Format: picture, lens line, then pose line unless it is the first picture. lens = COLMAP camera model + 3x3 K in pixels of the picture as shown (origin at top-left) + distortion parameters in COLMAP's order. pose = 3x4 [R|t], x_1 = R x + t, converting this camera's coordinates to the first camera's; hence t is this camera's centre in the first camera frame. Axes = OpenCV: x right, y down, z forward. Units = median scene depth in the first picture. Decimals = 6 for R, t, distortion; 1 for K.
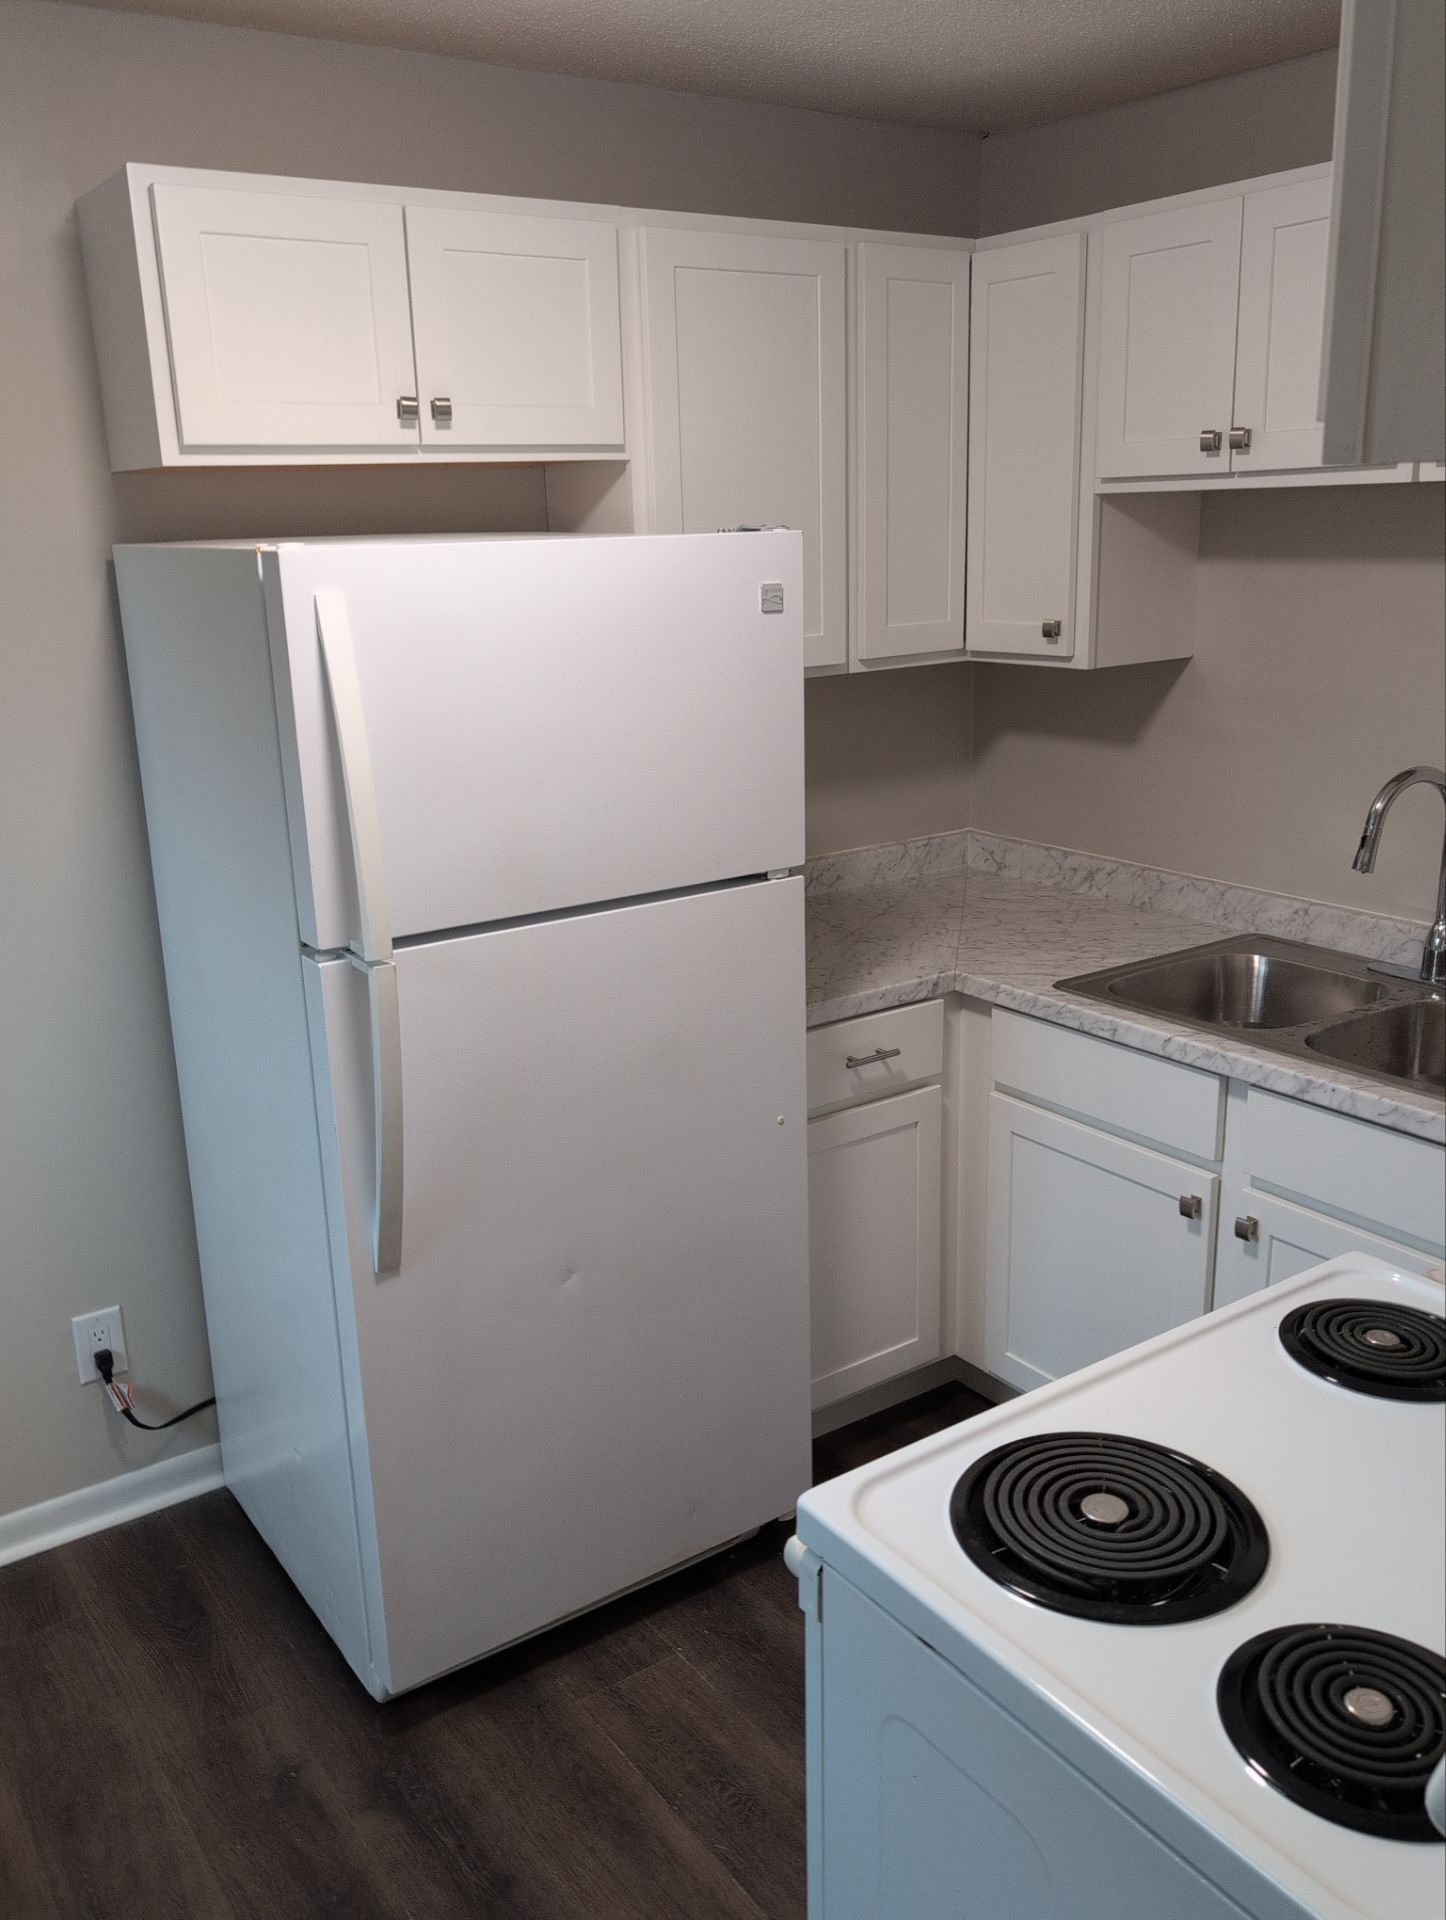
lens RADIAL K [[1547.9, 0, 723.0], [0, 1547.9, 960.0], [0, 0, 1]] dist [0.005546, -0.063592]
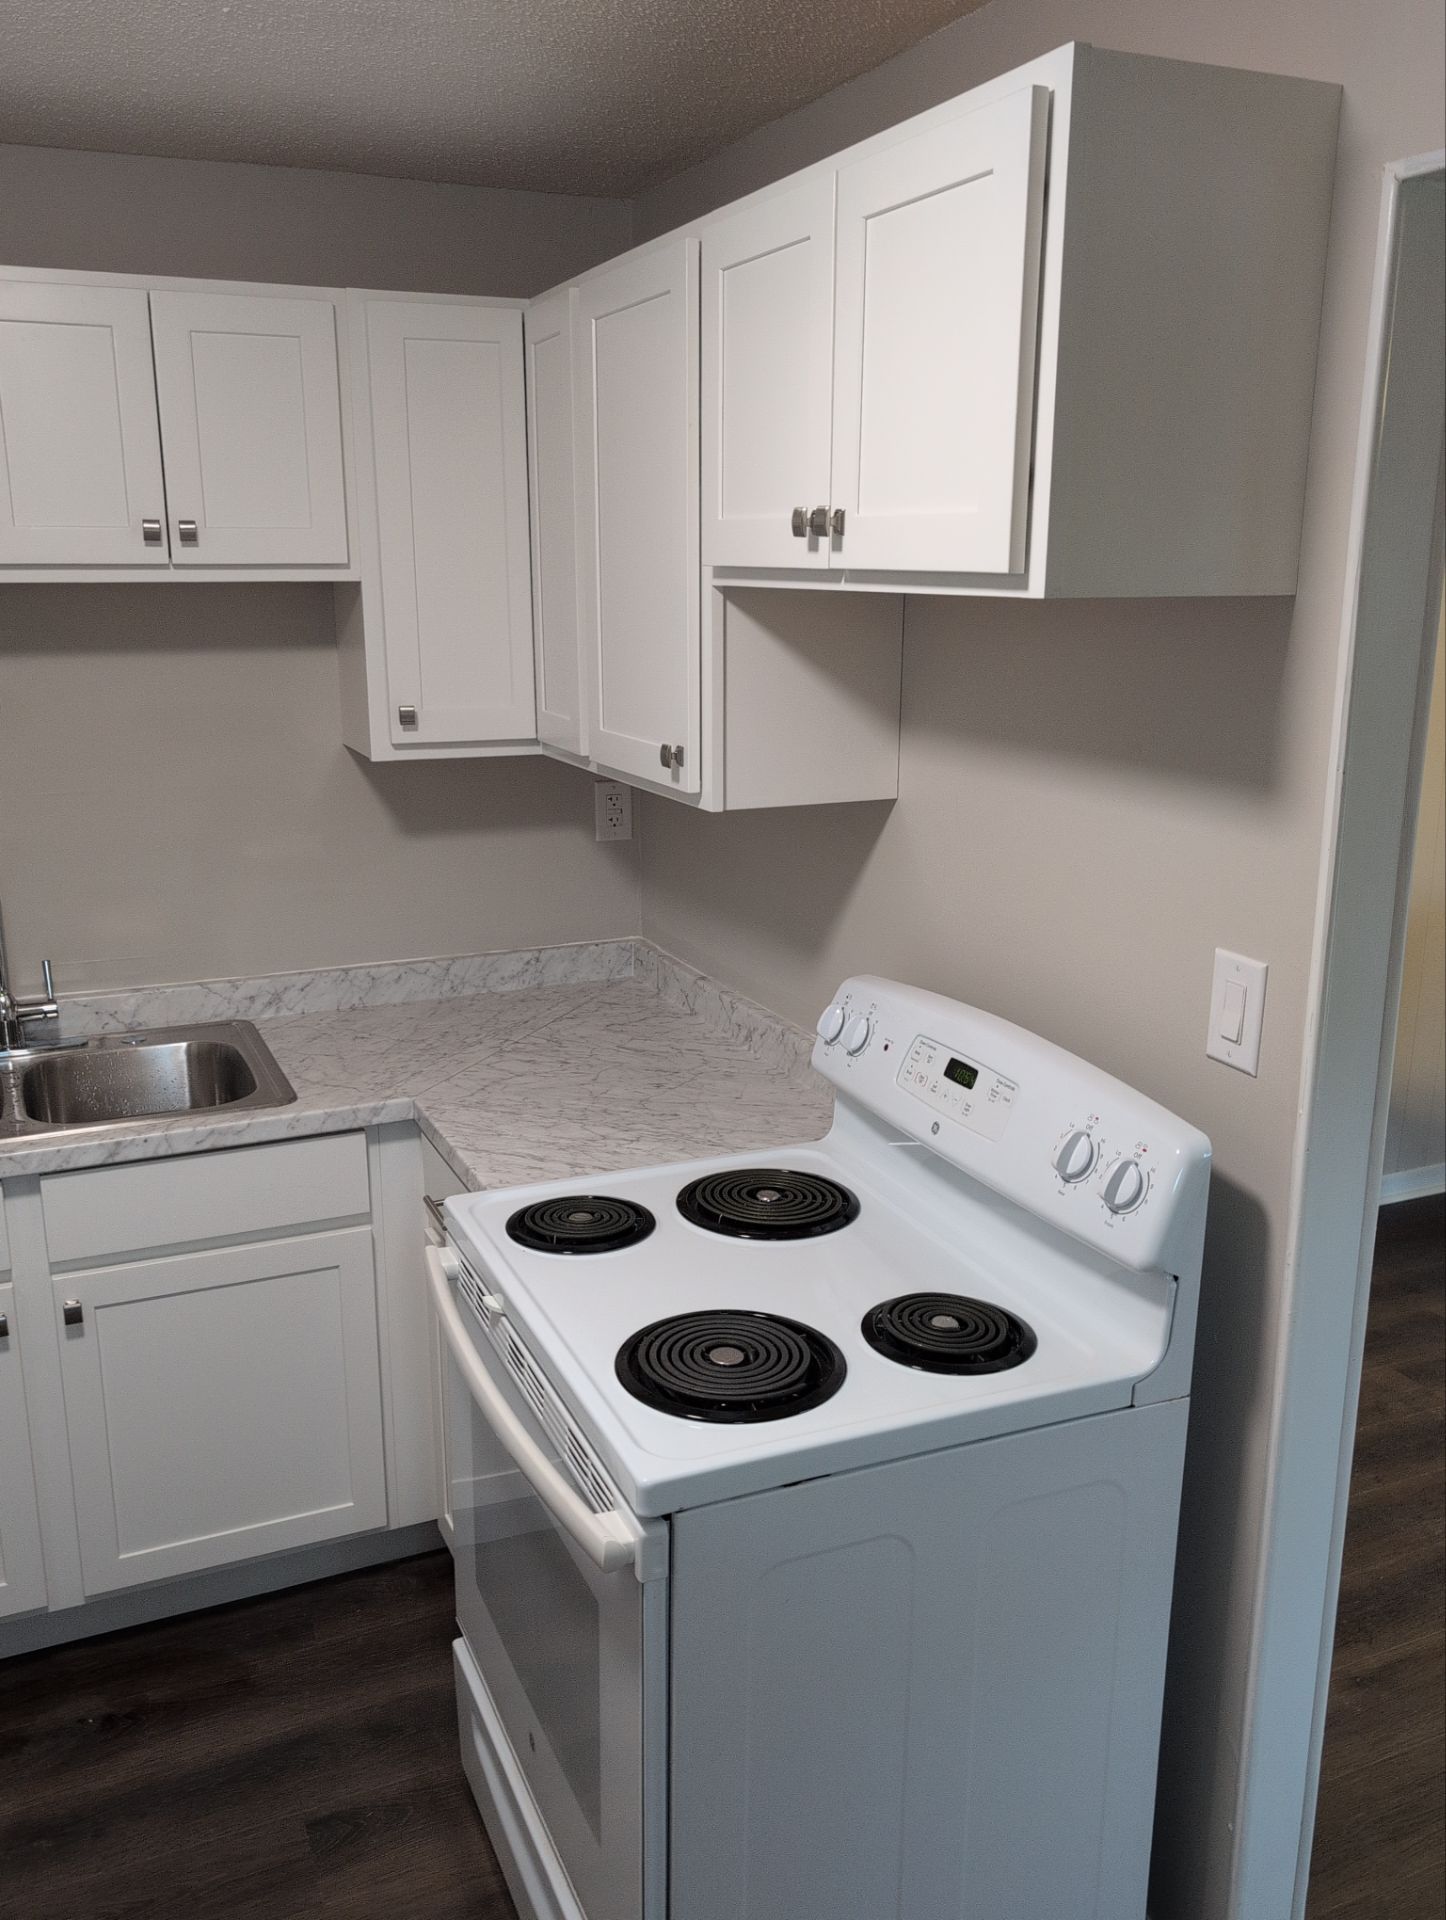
lens RADIAL K [[1547.9, 0, 723.0], [0, 1547.9, 960.0], [0, 0, 1]] dist [0.005546, -0.063592]
pose [[0.161897, -0.200228, 0.966281, -0.454234], [0.253402, 0.954799, 0.155393, -0.082897], [-0.953717, 0.219700, 0.205317, 0.303600]]
